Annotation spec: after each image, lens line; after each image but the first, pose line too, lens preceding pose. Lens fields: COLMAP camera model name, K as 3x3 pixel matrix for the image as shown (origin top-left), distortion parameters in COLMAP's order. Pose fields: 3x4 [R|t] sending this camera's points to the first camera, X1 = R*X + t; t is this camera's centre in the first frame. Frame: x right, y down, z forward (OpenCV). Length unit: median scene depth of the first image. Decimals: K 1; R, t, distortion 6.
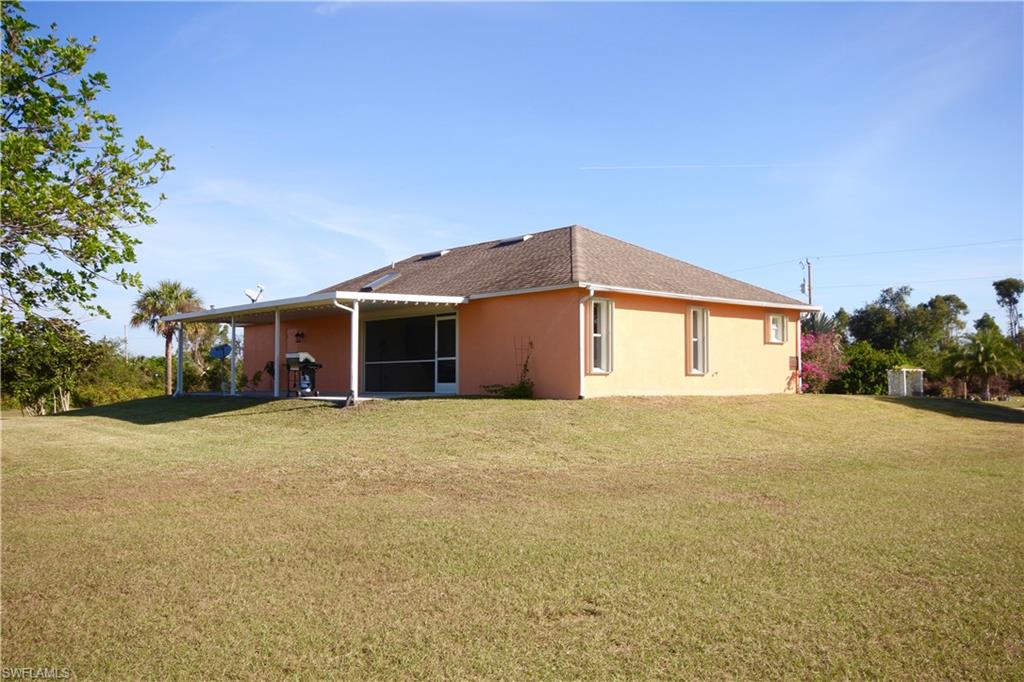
lens RADIAL K [[947.7, 0, 512.0], [0, 947.7, 341.0], [0, 0, 1]] dist [0.004789, 0.002989]
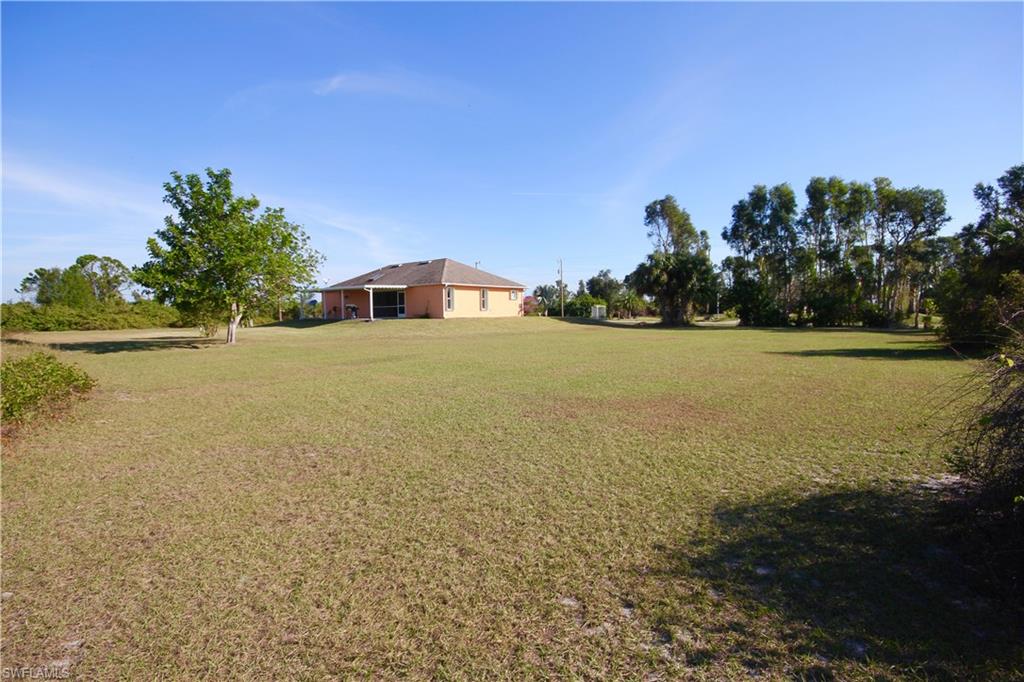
lens RADIAL K [[483.0, 0, 512.0], [0, 483.0, 341.0], [0, 0, 1]] dist [-0.001107, -0.000040]
pose [[0.989013, -0.017506, 0.146789, 0.051808], [0.002409, 0.994740, 0.102403, -0.026790], [-0.147809, -0.100924, 0.983853, -0.584424]]
